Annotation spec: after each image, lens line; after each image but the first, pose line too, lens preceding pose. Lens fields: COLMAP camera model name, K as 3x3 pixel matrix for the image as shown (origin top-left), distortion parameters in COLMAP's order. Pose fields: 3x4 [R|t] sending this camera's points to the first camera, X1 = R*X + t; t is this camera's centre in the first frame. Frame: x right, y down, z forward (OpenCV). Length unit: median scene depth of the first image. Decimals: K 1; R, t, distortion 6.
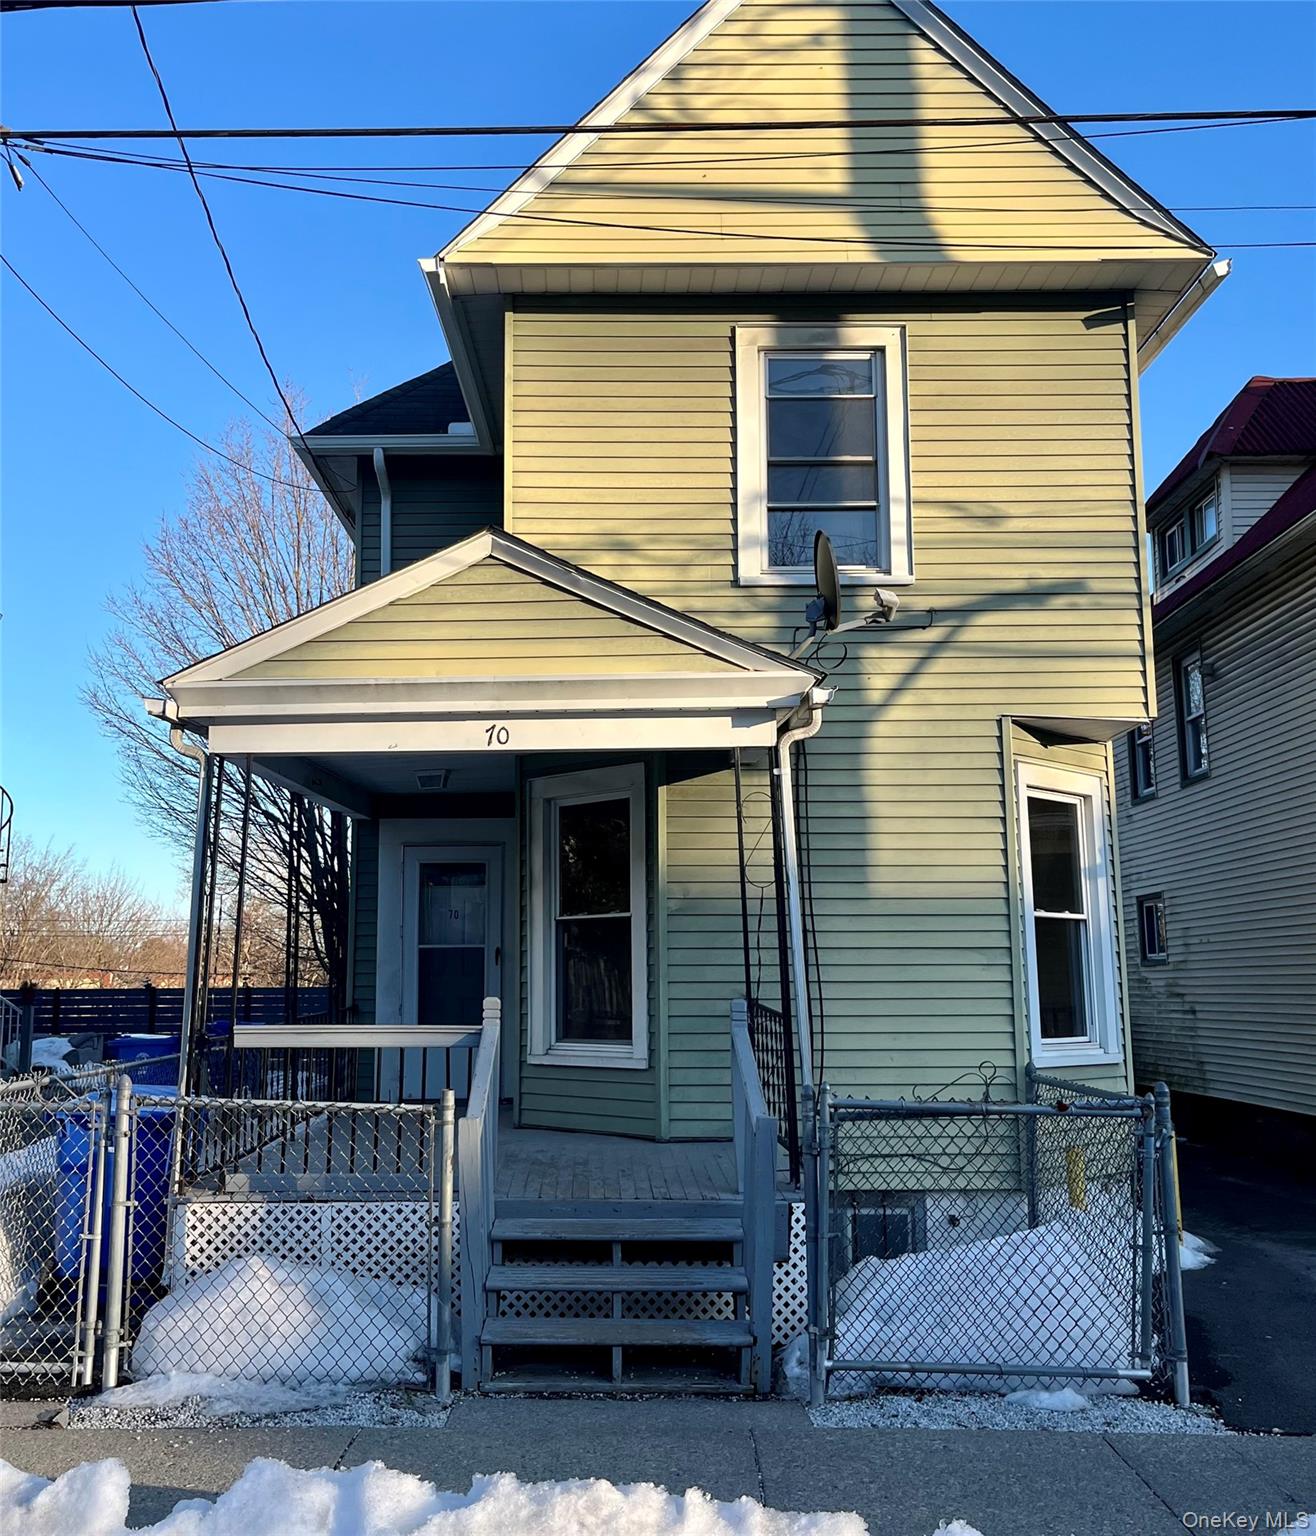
lens RADIAL K [[1255.7, 0, 654.0], [0, 1255.7, 833.3], [0, 0, 1]] dist [0.013217, 0.003507]
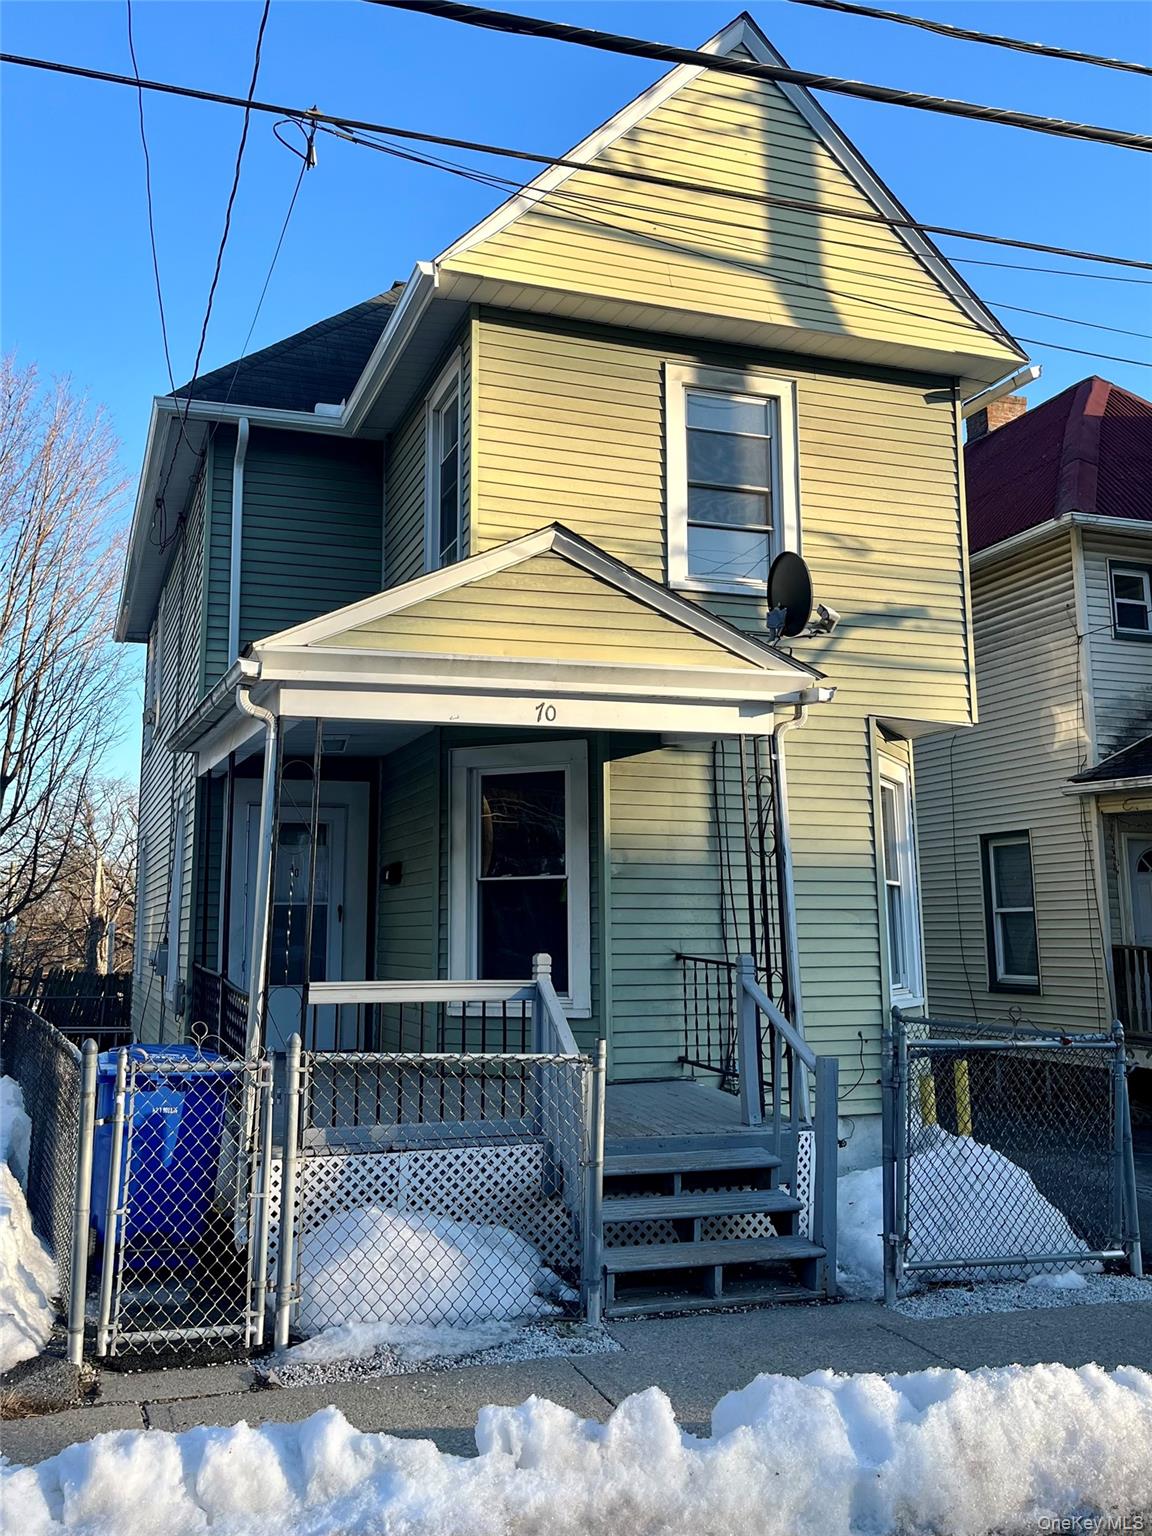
lens RADIAL K [[1159.6, 0, 576.0], [0, 1159.6, 768.0], [0, 0, 1]] dist [0.022875, -0.001046]
pose [[0.957835, 0.041257, 0.284341, -0.308813], [-0.033824, 0.998947, -0.031005, 0.000375], [-0.285321, 0.020080, 0.958222, 0.021031]]
